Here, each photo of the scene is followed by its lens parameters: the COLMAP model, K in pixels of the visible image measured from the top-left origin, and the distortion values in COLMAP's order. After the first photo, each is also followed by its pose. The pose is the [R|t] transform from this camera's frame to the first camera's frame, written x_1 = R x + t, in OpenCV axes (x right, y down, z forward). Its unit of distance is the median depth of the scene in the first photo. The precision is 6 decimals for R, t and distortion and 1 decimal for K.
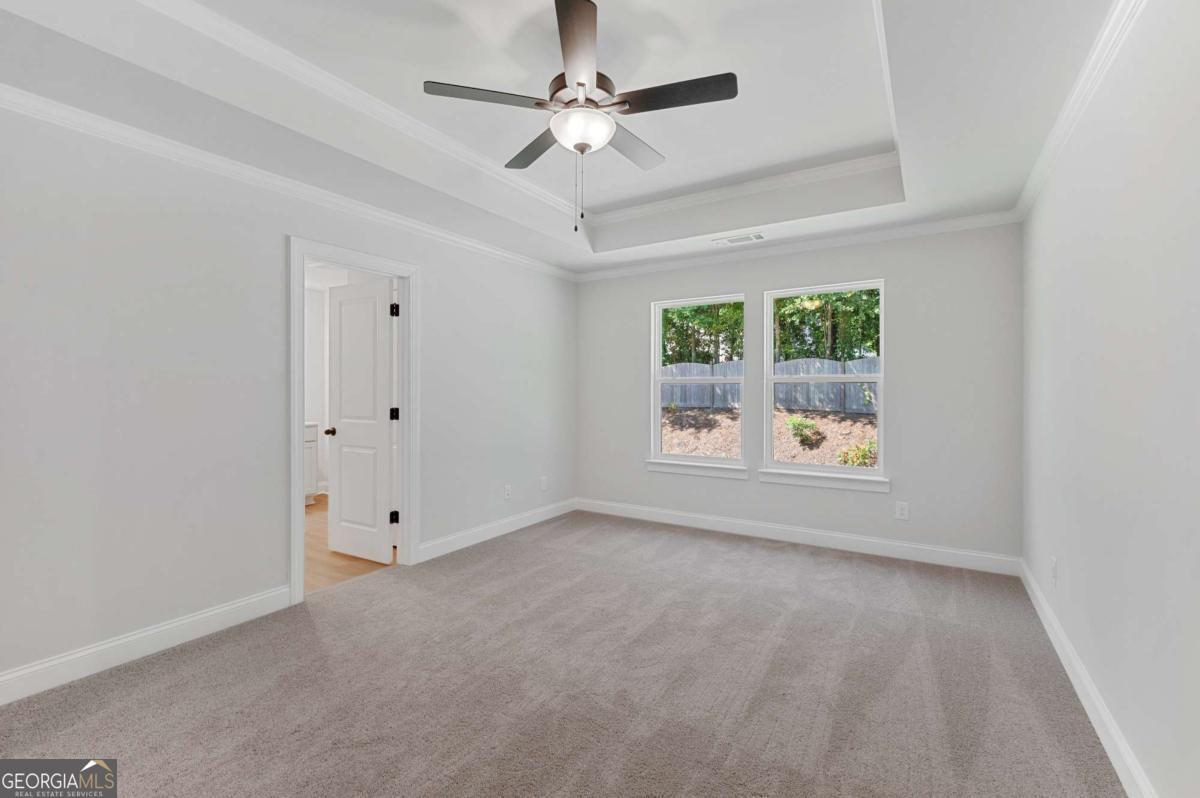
lens RADIAL K [[508.4, 0, 600.0], [0, 508.4, 399.0], [0, 0, 1]] dist [-0.000830, 0.000260]
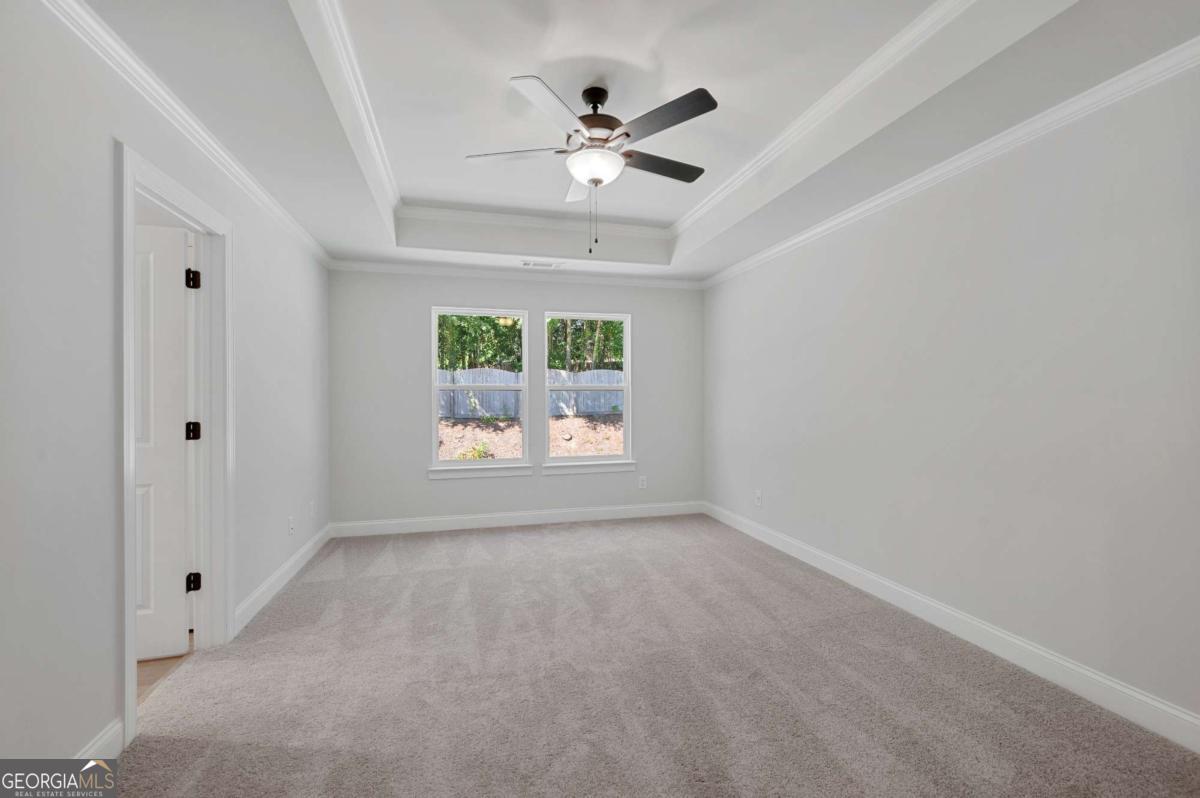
lens RADIAL K [[510.5, 0, 597.8], [0, 510.5, 405.4], [0, 0, 1]] dist [0.000302, 0.000006]
pose [[0.687868, -0.014403, 0.725693, -0.483469], [0.016425, 0.999856, 0.004275, 0.001089], [-0.725650, 0.008979, 0.688005, 0.120572]]
